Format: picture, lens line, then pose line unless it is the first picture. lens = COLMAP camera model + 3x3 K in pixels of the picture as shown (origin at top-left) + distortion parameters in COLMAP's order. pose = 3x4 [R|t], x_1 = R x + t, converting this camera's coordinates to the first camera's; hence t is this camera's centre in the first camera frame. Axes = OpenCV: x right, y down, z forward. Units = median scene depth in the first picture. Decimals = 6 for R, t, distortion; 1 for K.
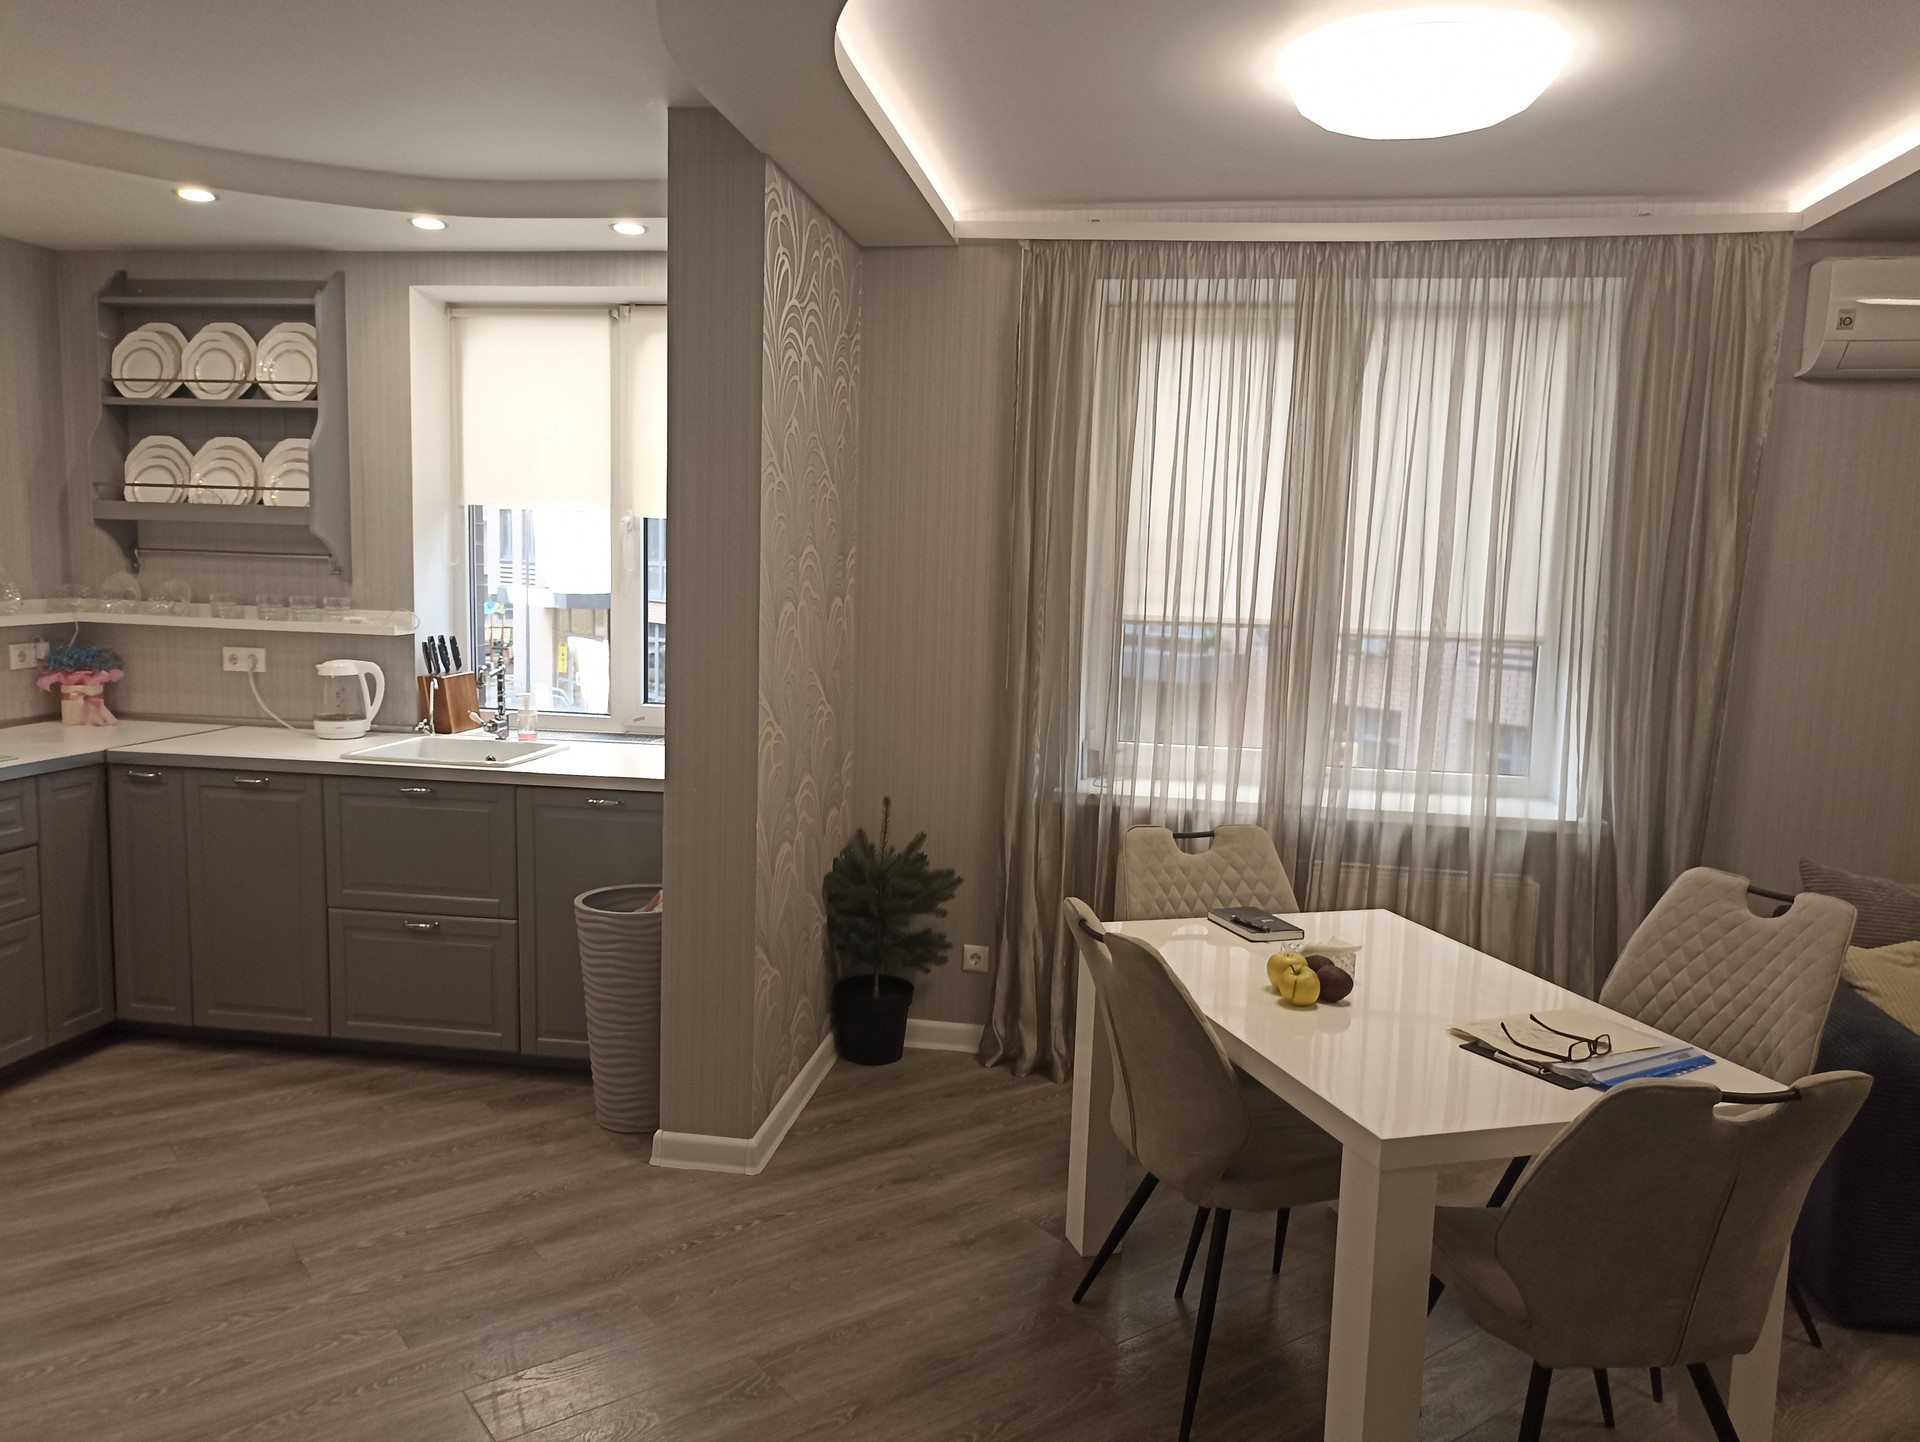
lens RADIAL K [[1398.7, 0, 959.2], [0, 1398.7, 716.1], [0, 0, 1]] dist [0.029464, -0.017120]
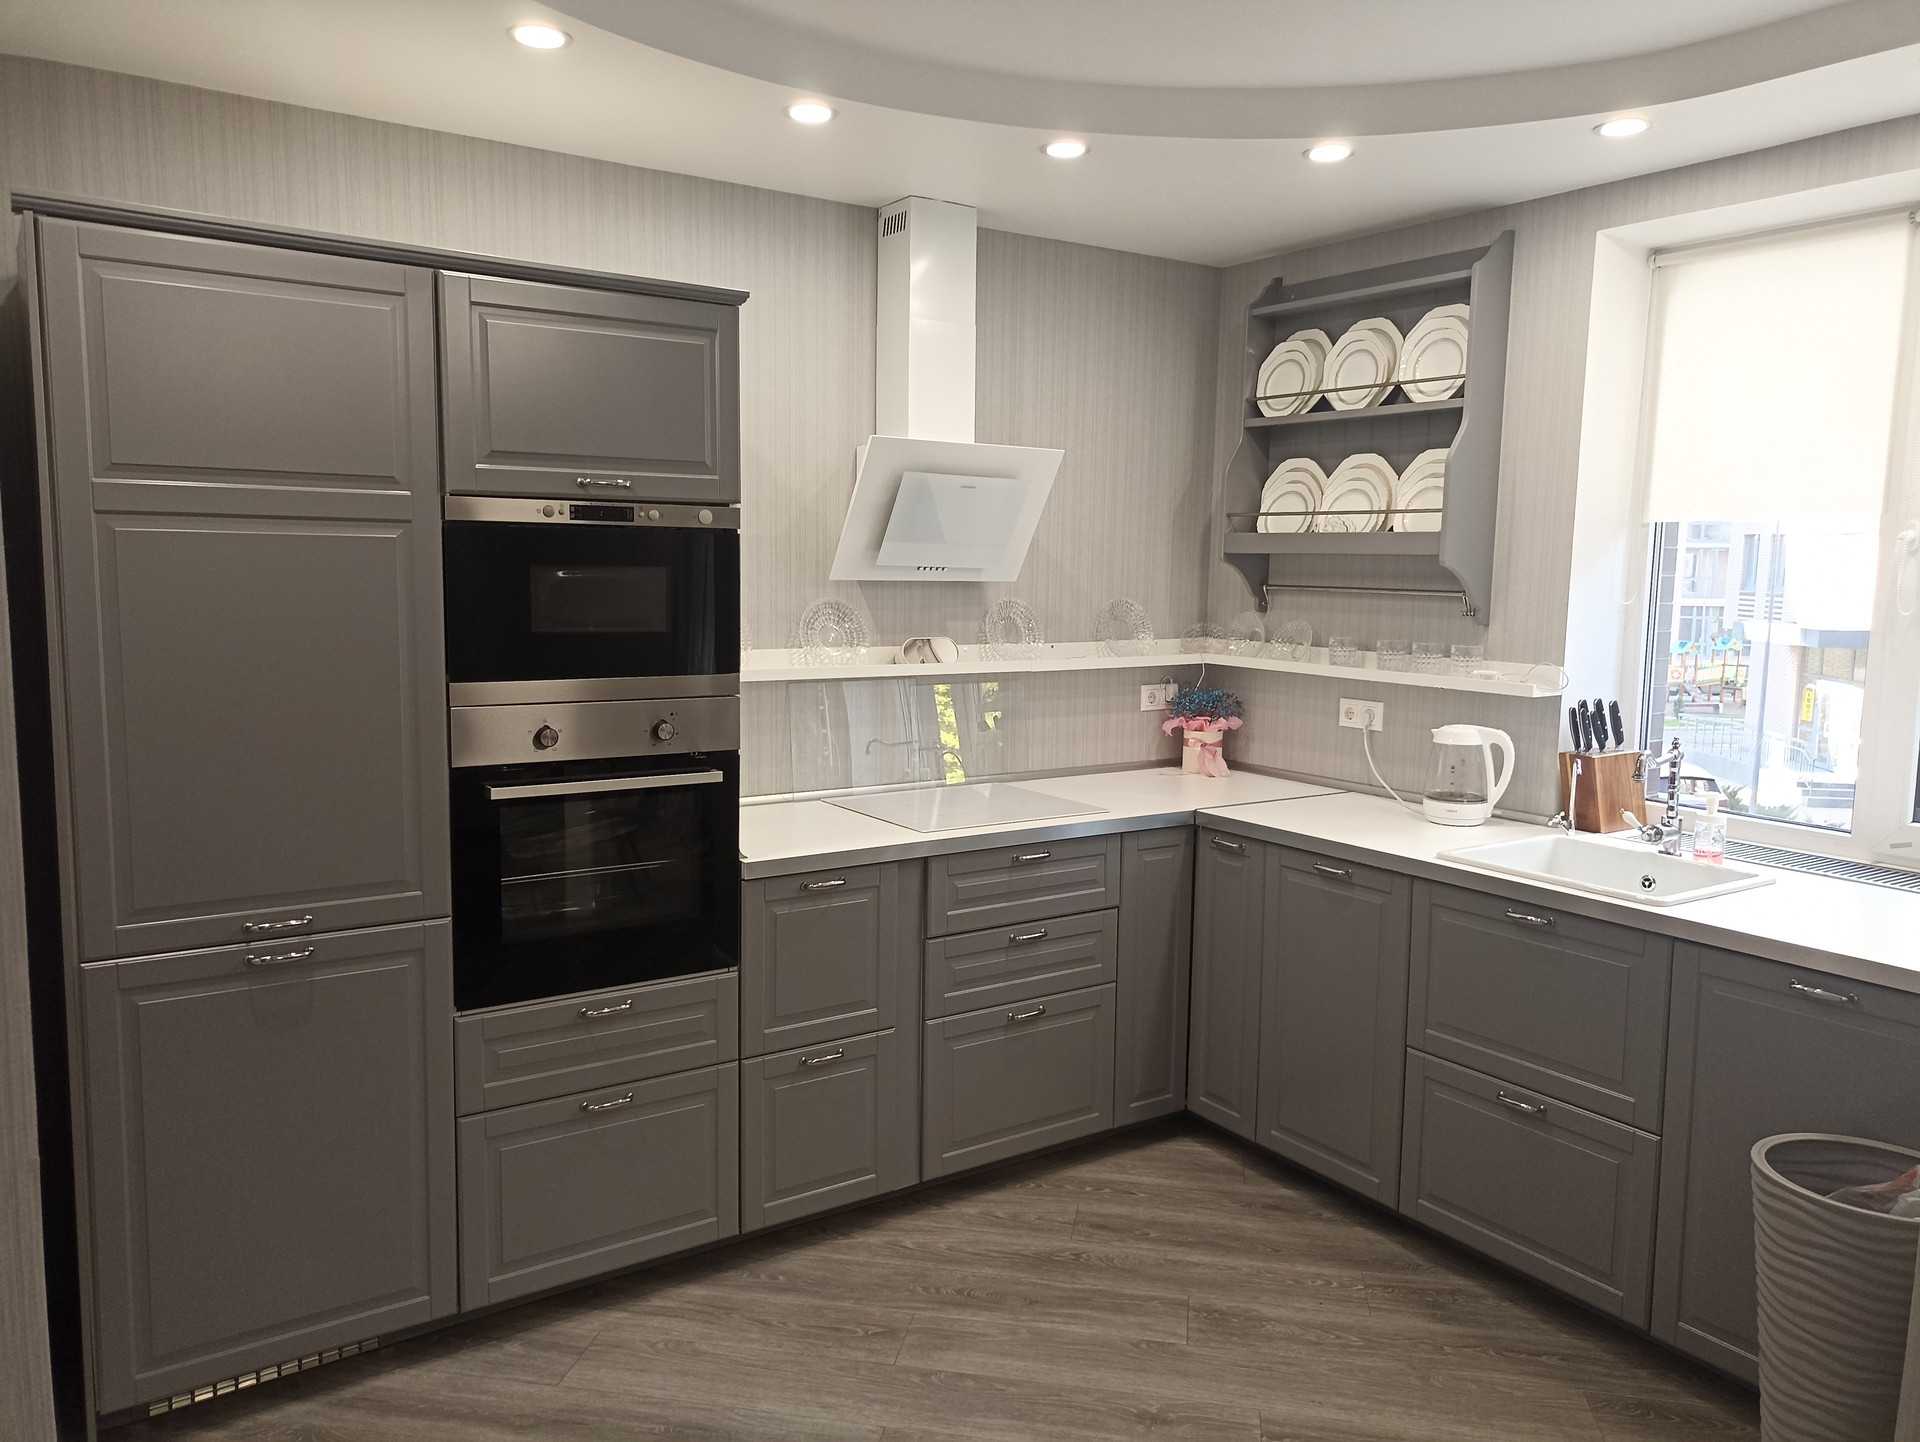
lens RADIAL K [[1398.7, 0, 959.2], [0, 1398.7, 720.2], [0, 0, 1]] dist [0.029464, -0.017120]
pose [[0.682179, 0.068584, -0.727962, -0.060079], [-0.082725, 0.996438, 0.016355, -0.031953], [0.726490, 0.049064, 0.685423, 0.255935]]
